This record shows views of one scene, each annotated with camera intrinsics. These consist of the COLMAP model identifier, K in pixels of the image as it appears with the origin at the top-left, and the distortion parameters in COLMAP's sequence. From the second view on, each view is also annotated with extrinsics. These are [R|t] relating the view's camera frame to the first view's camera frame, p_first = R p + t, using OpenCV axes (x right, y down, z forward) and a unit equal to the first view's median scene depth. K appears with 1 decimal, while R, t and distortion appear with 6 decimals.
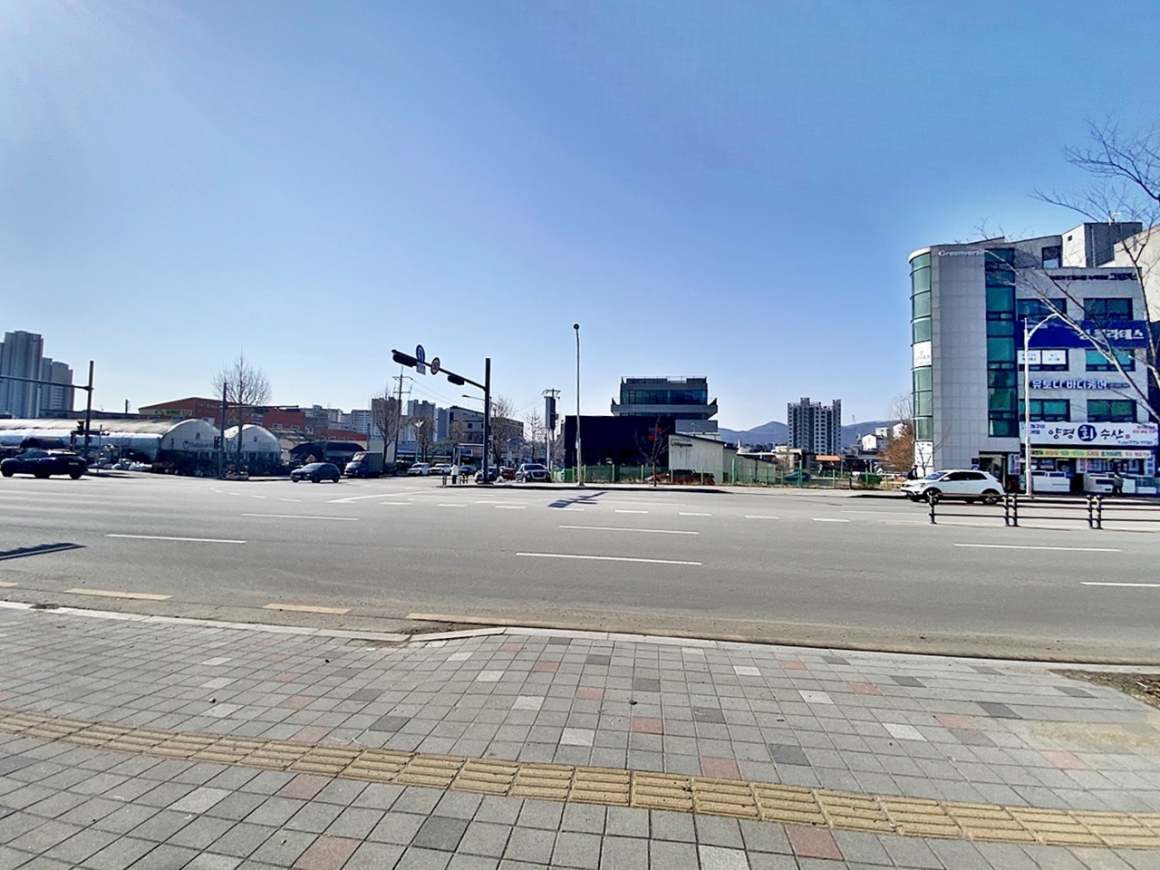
lens RADIAL K [[501.0, 0, 580.5], [0, 501.0, 438.6], [0, 0, 1]] dist [-0.008710, -0.000442]
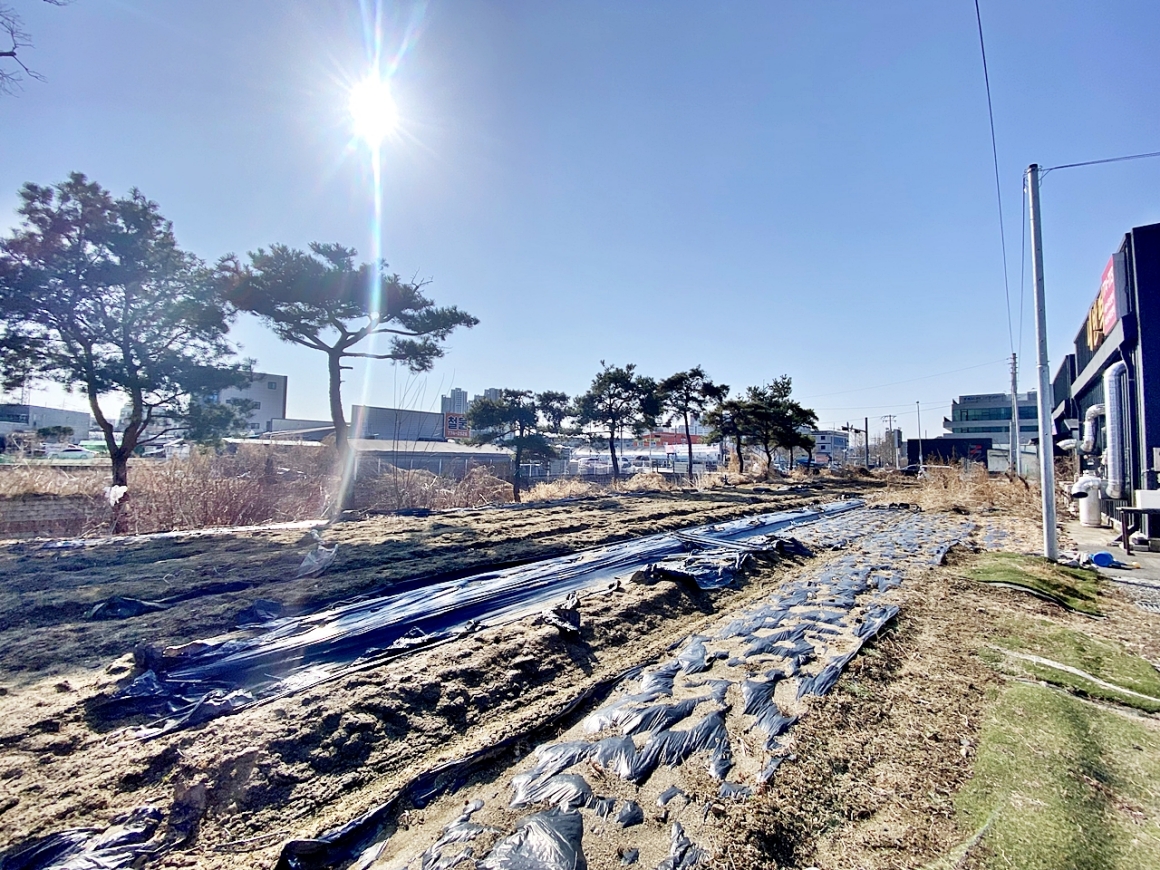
lens RADIAL K [[469.3, 0, 577.0], [0, 469.3, 434.9], [0, 0, 1]] dist [0.005753, -0.013760]
pose [[0.818141, -0.037573, -0.573789, -0.043626], [0.023618, 0.999217, -0.031755, -0.046234], [0.574532, 0.012428, 0.818387, -1.183753]]
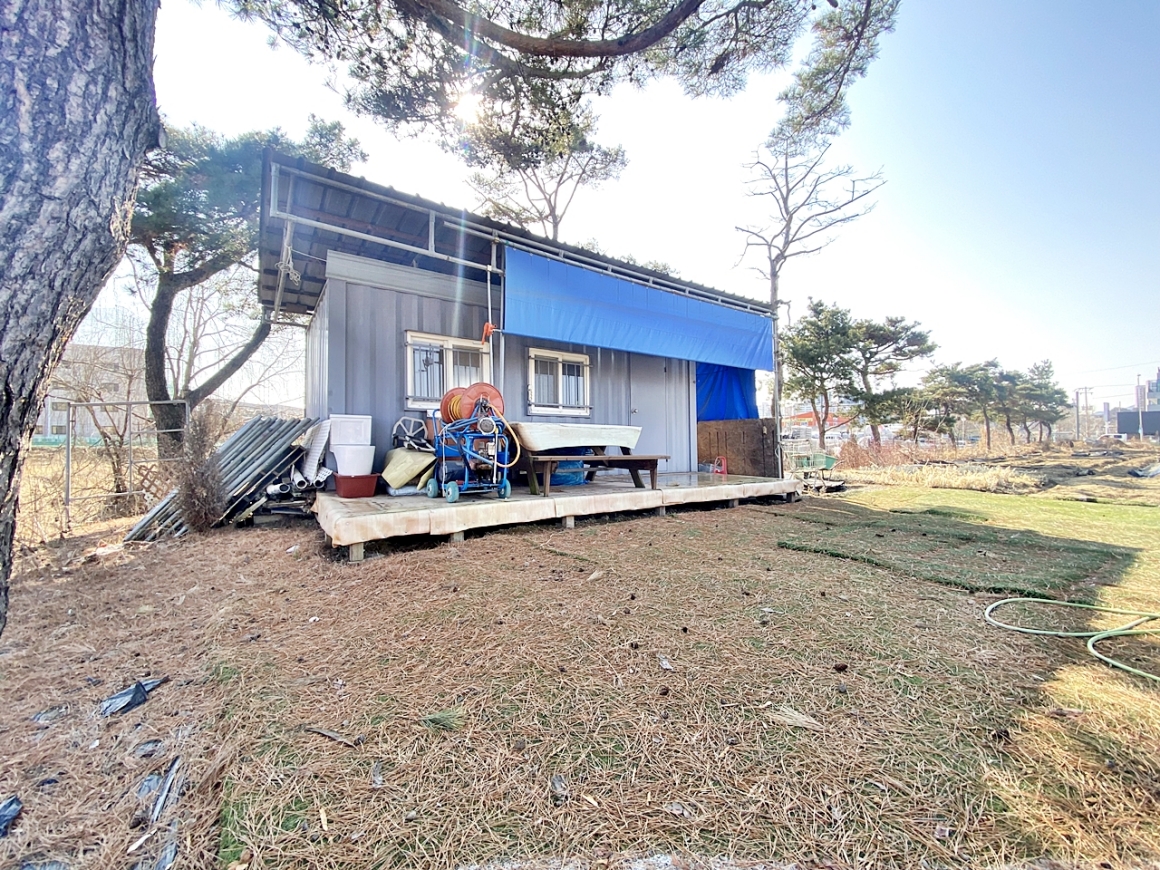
lens RADIAL K [[466.4, 0, 584.2], [0, 466.4, 438.6], [0, 0, 1]] dist [0.017274, -0.018813]
pose [[0.694336, -0.029273, -0.719055, -0.204180], [0.045355, 0.998966, 0.003127, -0.056012], [0.718220, -0.034784, 0.694946, -1.669754]]
